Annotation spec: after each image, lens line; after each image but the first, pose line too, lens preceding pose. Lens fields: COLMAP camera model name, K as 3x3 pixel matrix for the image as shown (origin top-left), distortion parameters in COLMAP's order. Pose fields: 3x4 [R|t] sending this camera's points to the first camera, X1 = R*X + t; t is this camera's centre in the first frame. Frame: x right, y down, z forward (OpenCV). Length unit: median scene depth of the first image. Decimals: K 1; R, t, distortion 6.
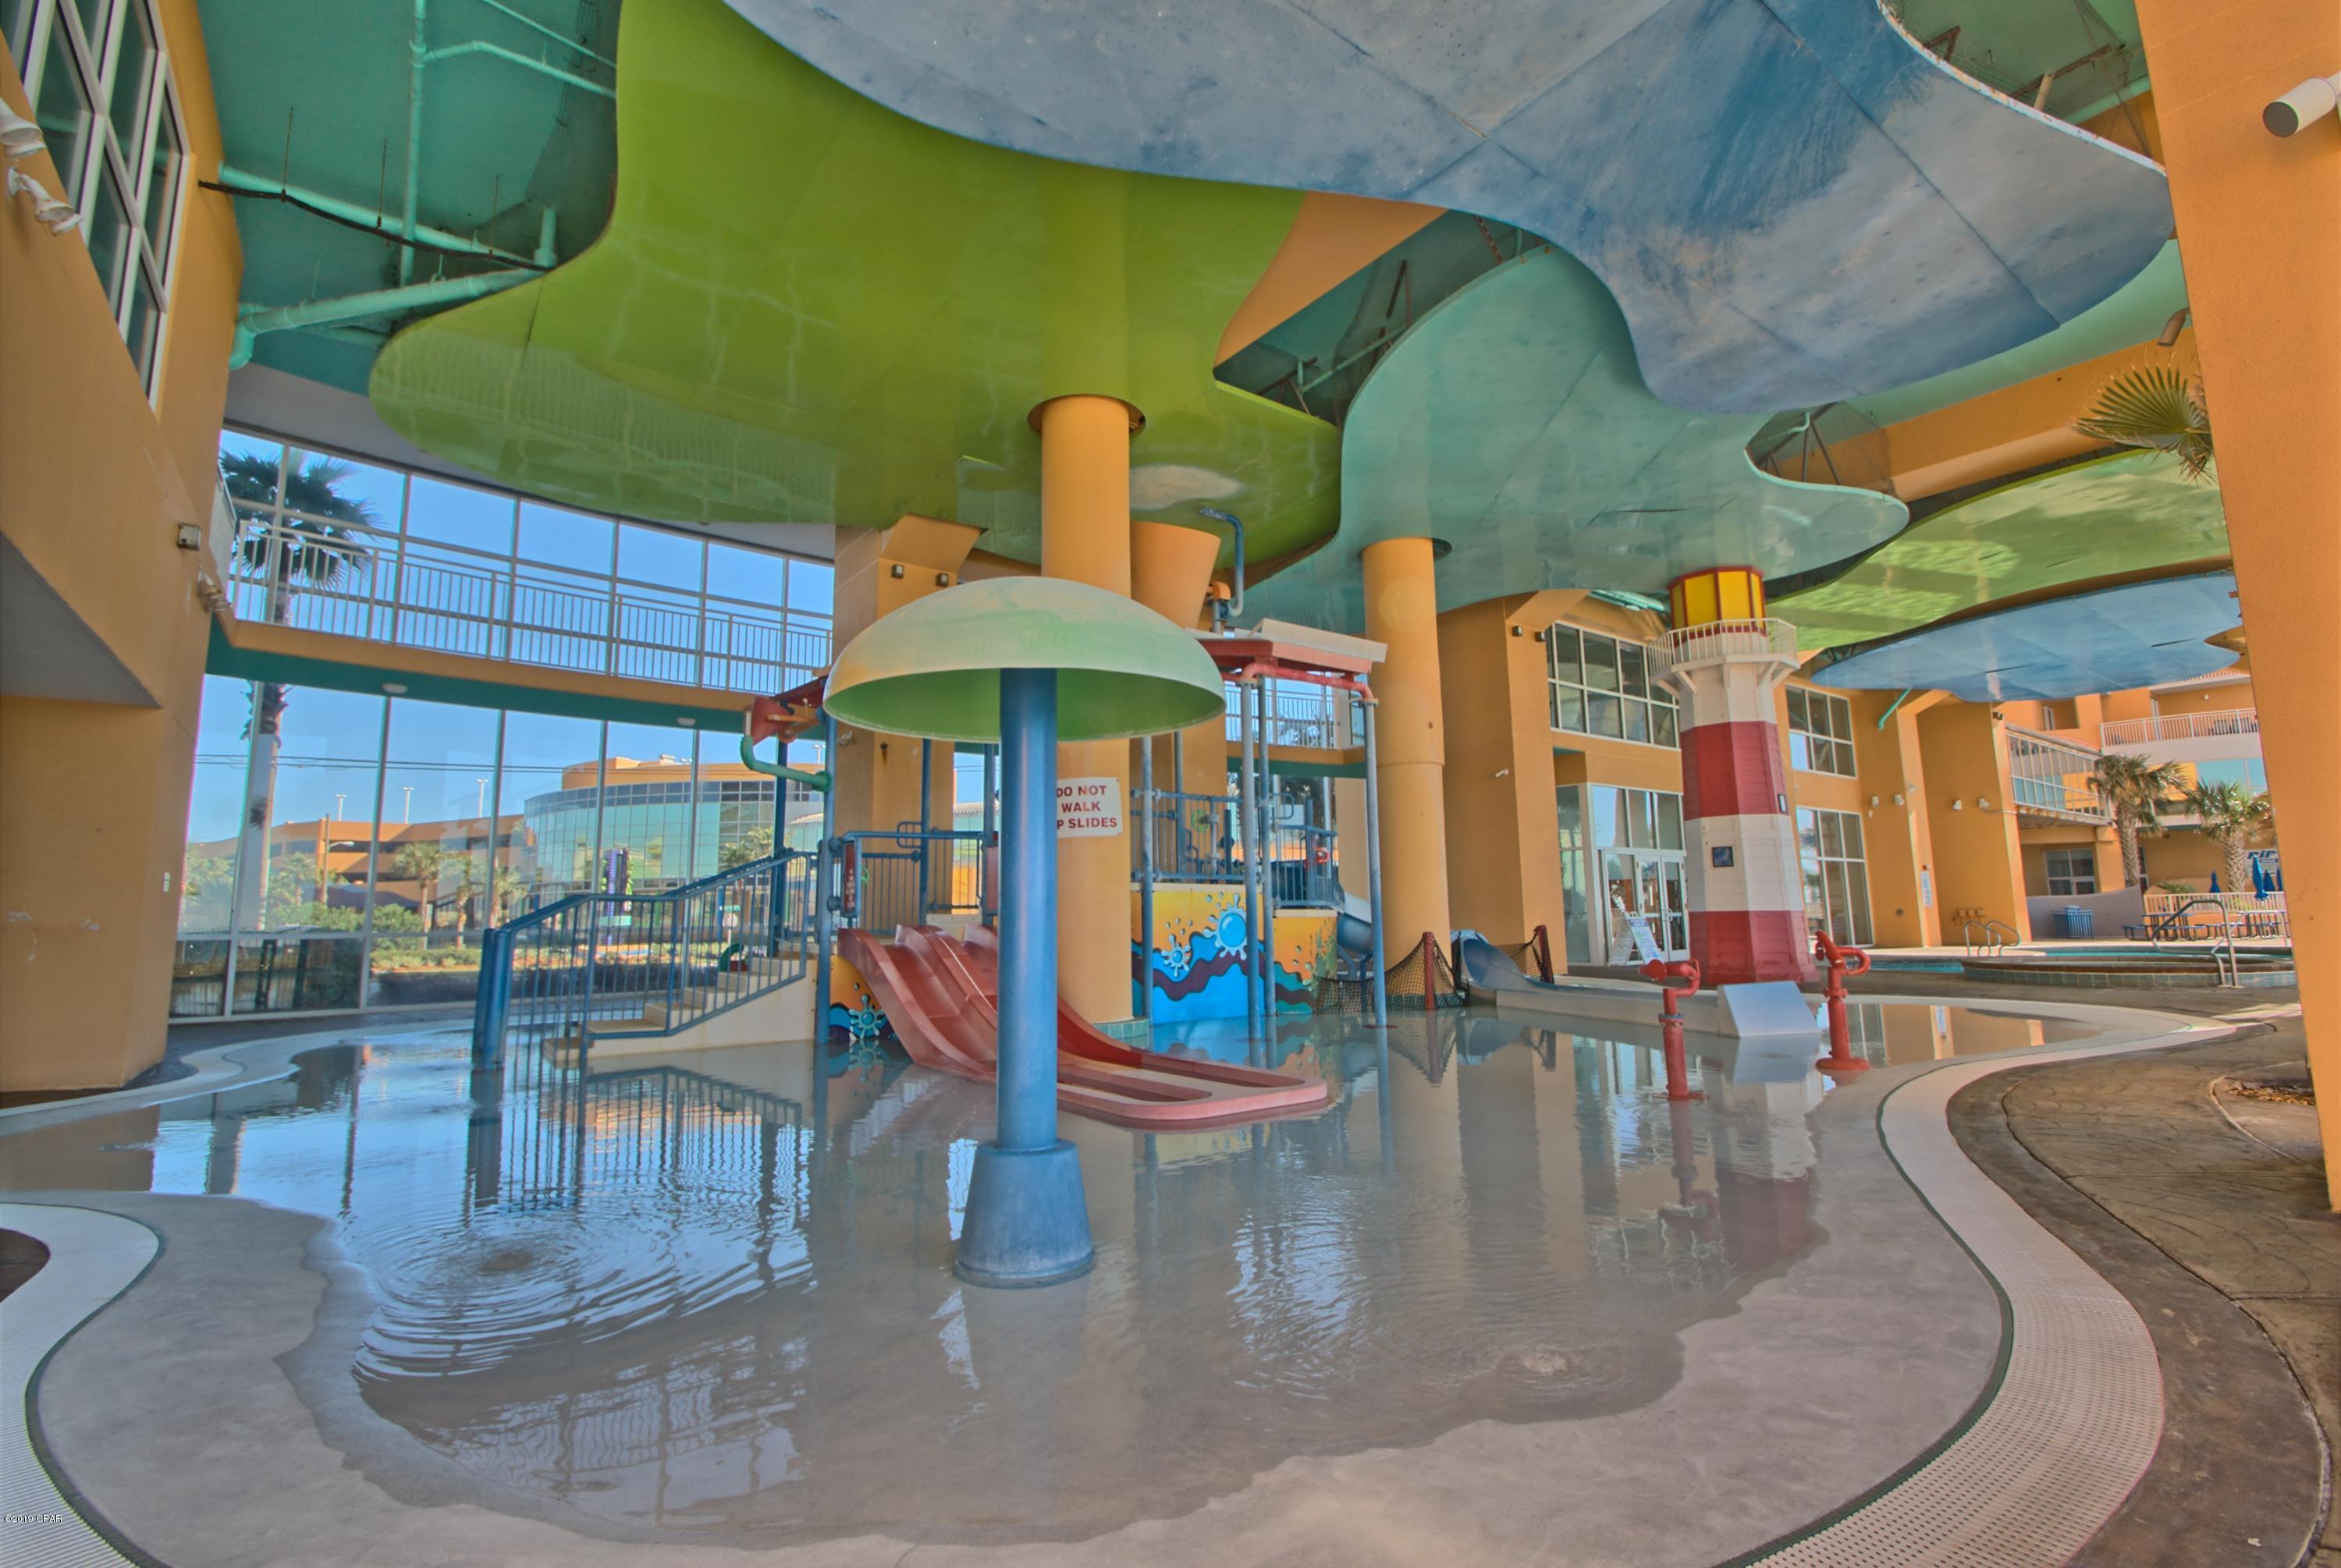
lens RADIAL K [[1051.5, 0, 1168.1], [0, 1051.5, 776.9], [0, 0, 1]] dist [0.000377, 0.000012]
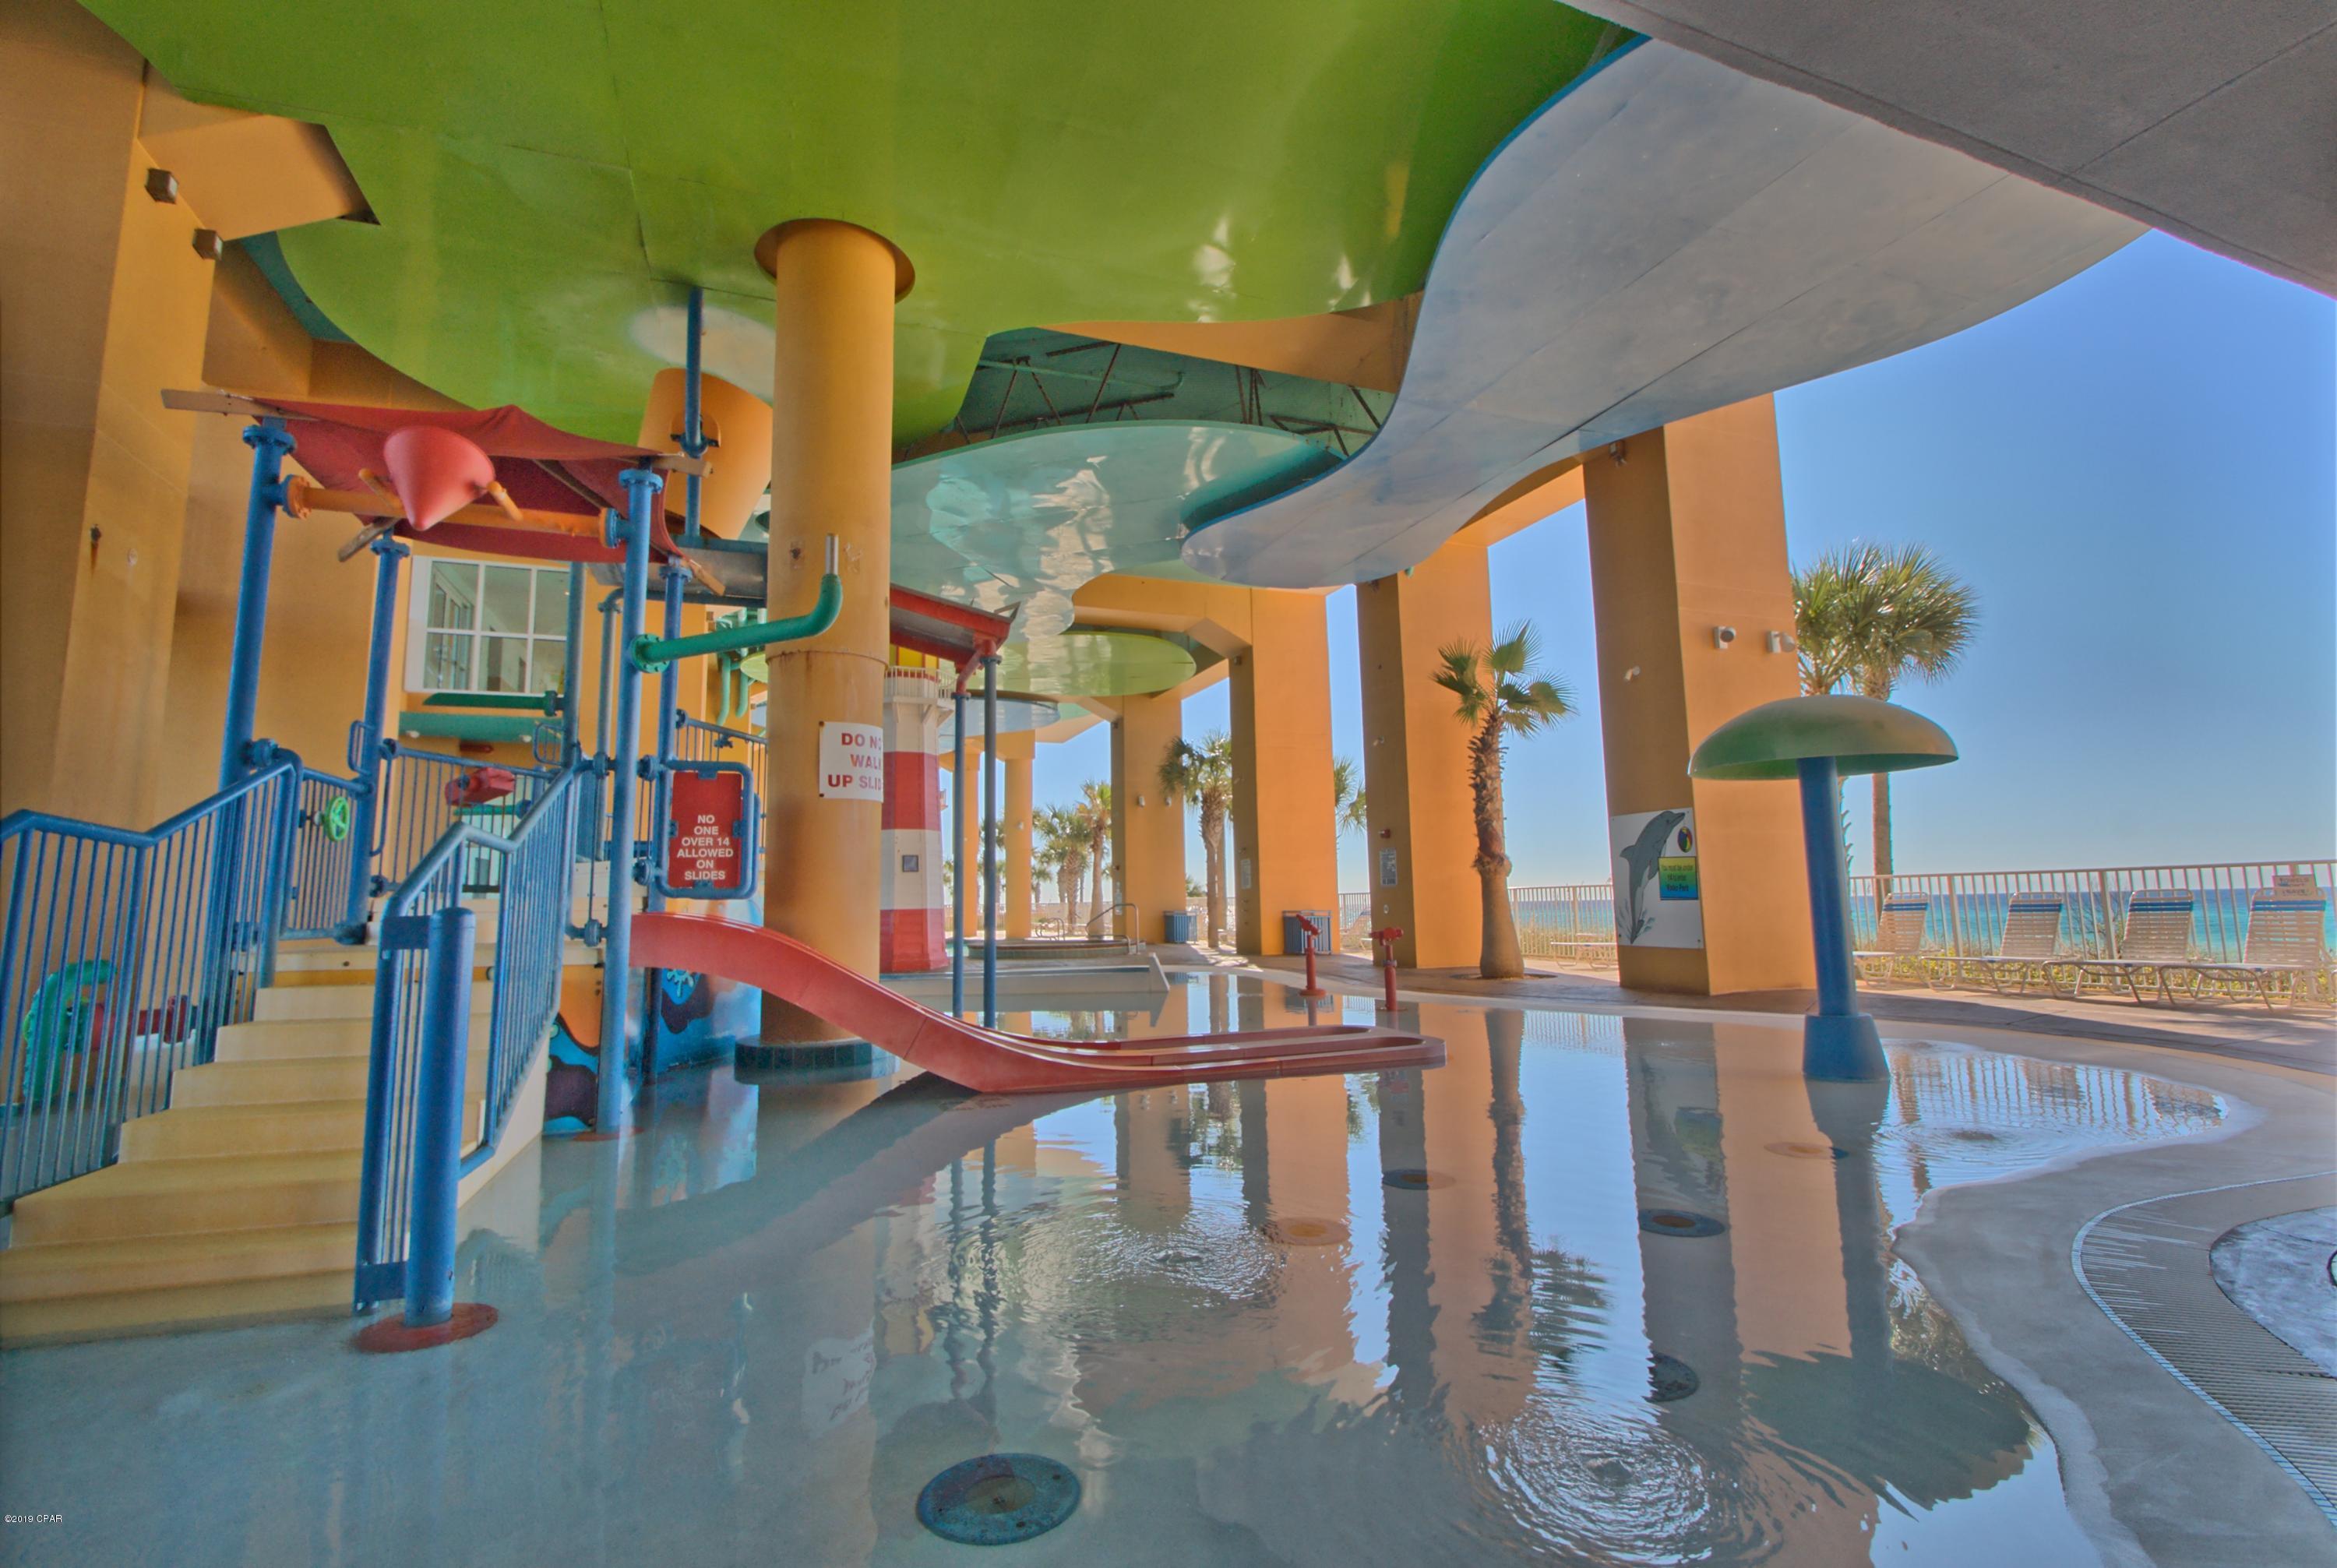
lens RADIAL K [[1049.8, 0, 1168.5], [0, 1049.8, 775.4], [0, 0, 1]] dist [0.000377, 0.000012]
pose [[0.277742, 0.133674, 0.951310, -0.541475], [-0.115853, 0.987705, -0.104964, 0.067812], [-0.953644, -0.081059, 0.289813, 0.379121]]
